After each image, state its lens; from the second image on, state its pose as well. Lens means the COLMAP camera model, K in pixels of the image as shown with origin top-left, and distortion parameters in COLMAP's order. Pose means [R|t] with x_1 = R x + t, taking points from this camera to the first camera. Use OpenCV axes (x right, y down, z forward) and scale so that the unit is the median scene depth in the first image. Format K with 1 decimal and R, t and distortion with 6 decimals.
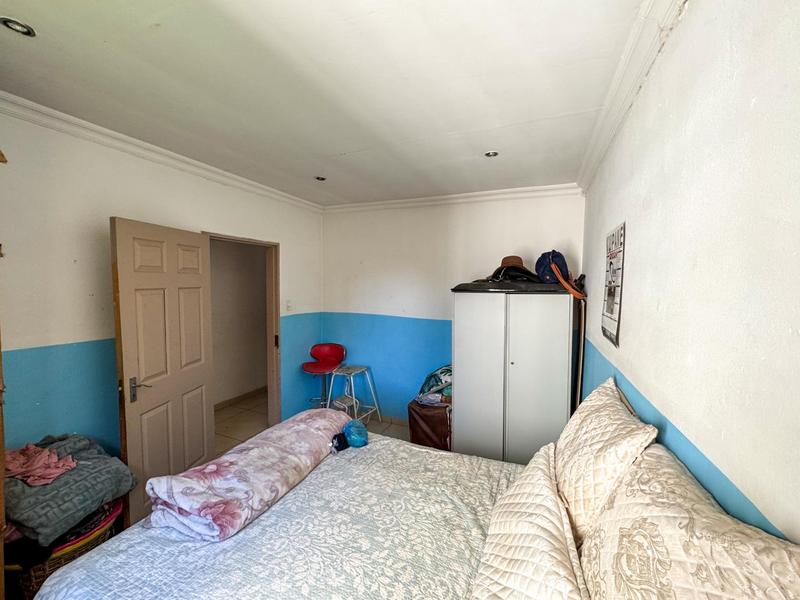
lens RADIAL K [[330.8, 0, 388.6], [0, 330.8, 300.1], [0, 0, 1]] dist [-0.001210, -0.000099]
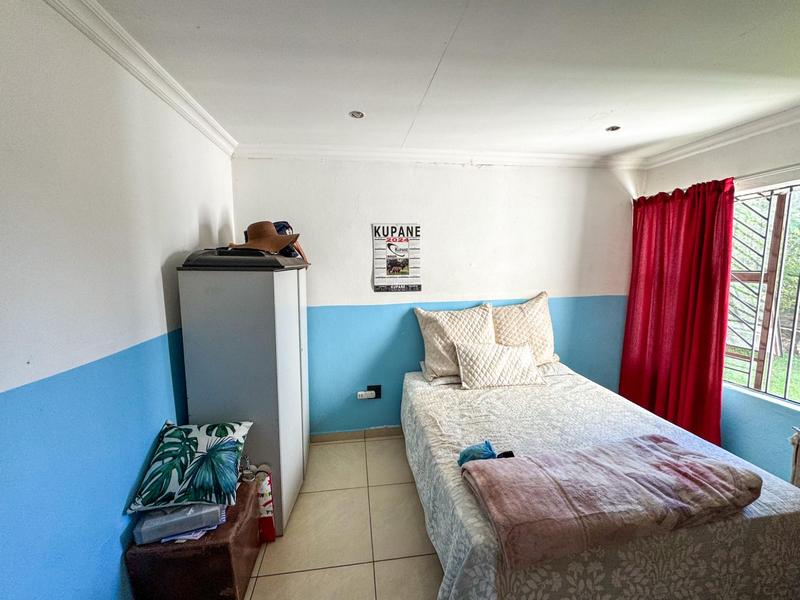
lens RADIAL K [[330.8, 0, 388.6], [0, 330.8, 300.1], [0, 0, 1]] dist [-0.001210, -0.000099]
pose [[-0.548381, -0.096482, 0.830644, -0.849700], [0.030382, 0.990367, 0.135093, -0.089203], [-0.835677, 0.099319, -0.540167, 2.250231]]
